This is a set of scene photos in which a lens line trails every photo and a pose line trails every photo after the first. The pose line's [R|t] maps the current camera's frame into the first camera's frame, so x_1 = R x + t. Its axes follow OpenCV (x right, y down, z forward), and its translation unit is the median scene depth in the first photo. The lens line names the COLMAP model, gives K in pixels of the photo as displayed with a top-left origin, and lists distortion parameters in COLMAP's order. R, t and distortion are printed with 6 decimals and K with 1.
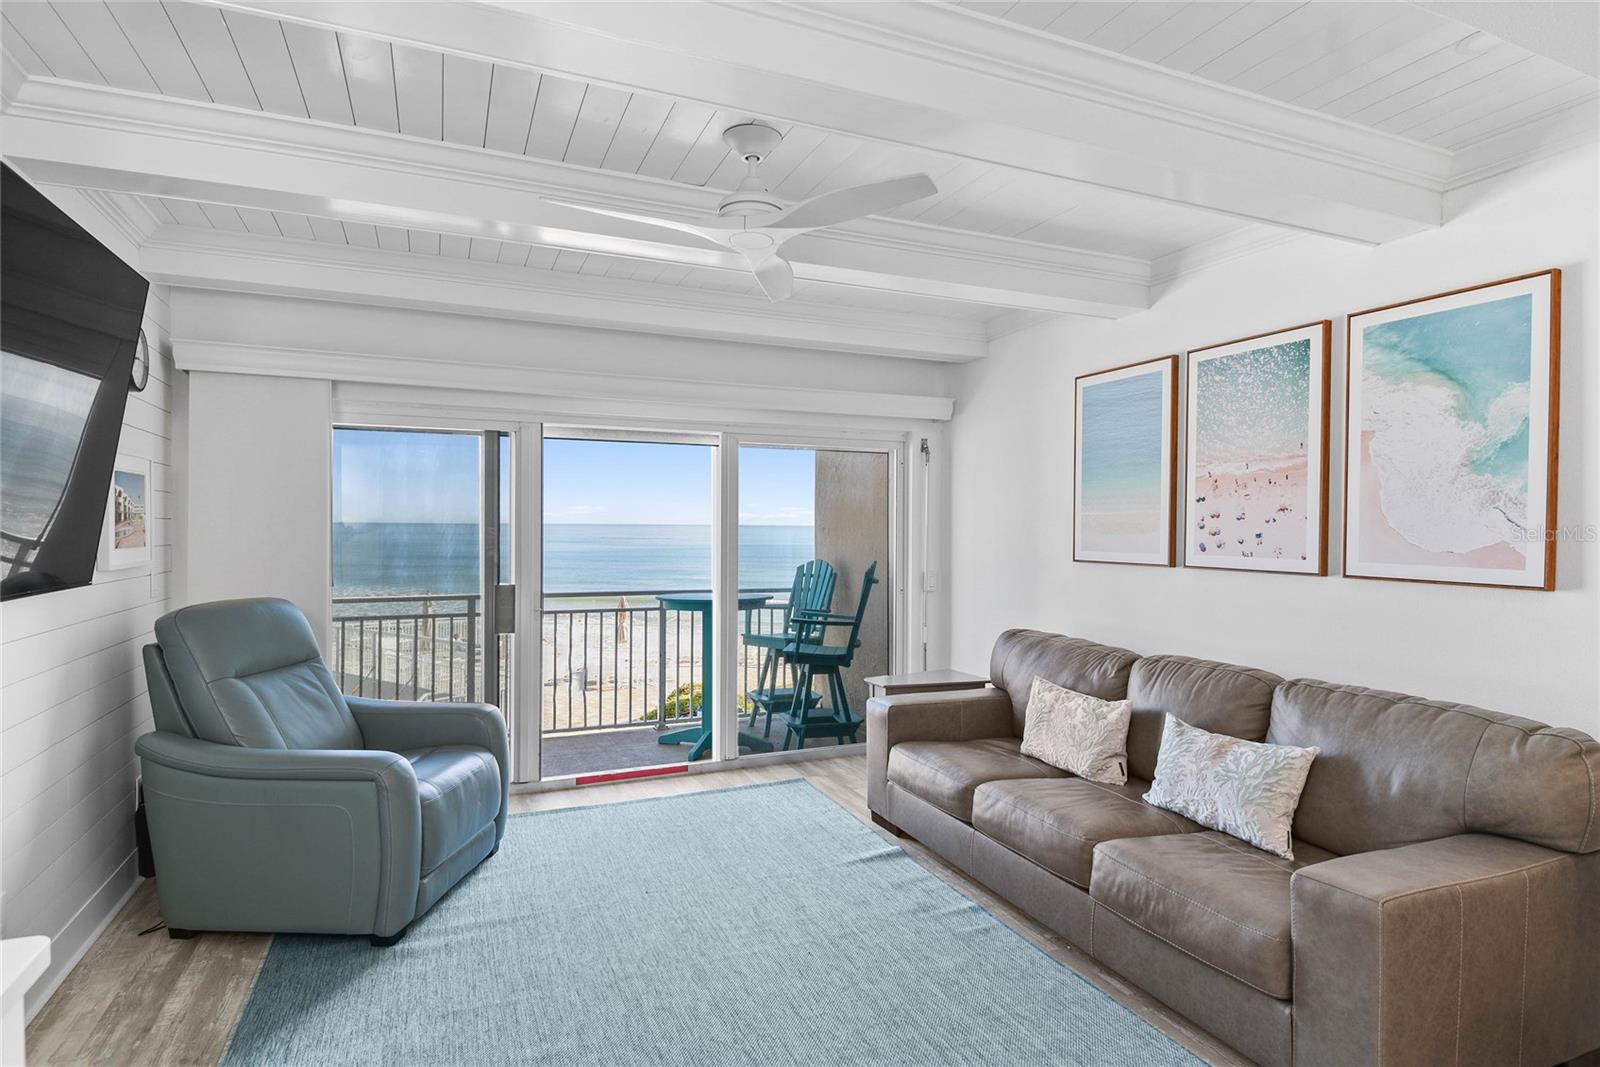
lens RADIAL K [[878.3, 0, 807.0], [0, 878.3, 532.7], [0, 0, 1]] dist [0.045594, -0.033277]
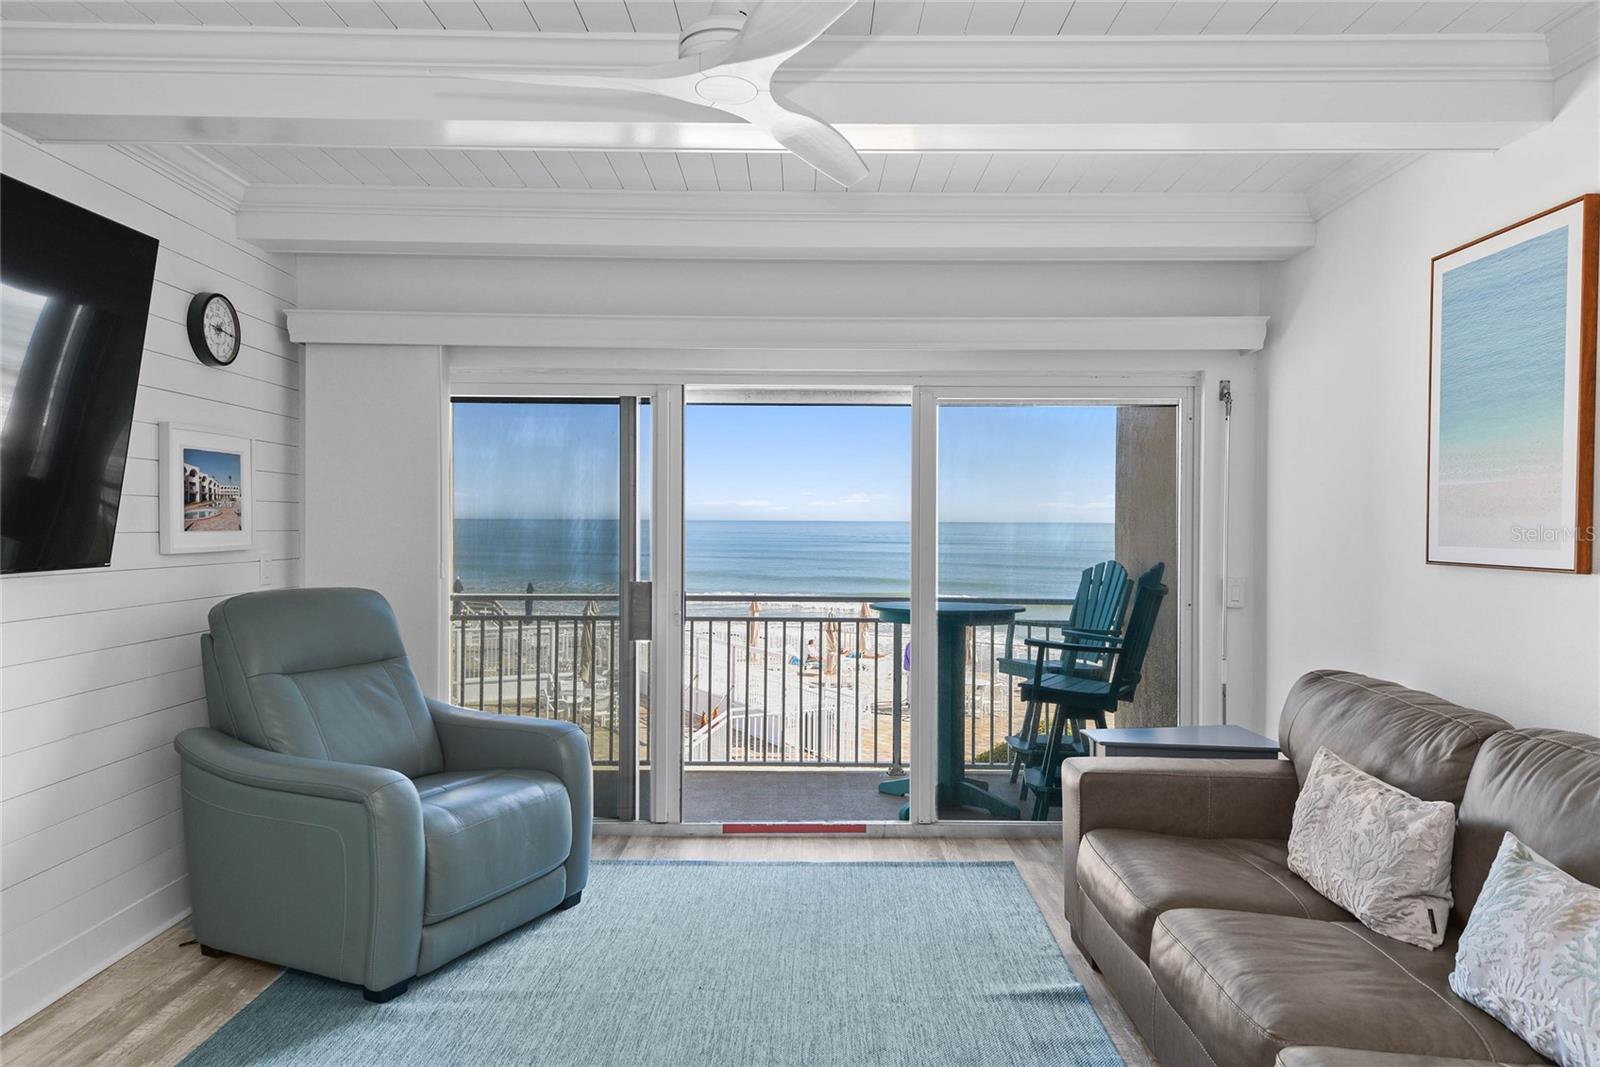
lens RADIAL K [[1062.8, 0, 800.0], [0, 1062.8, 533.5], [0, 0, 1]] dist [0.063897, -0.024217]
pose [[0.917575, 0.003282, -0.397550, 0.236026], [-0.002911, 0.999995, 0.001535, 0.014191], [0.397552, -0.000251, 0.917579, 0.171718]]
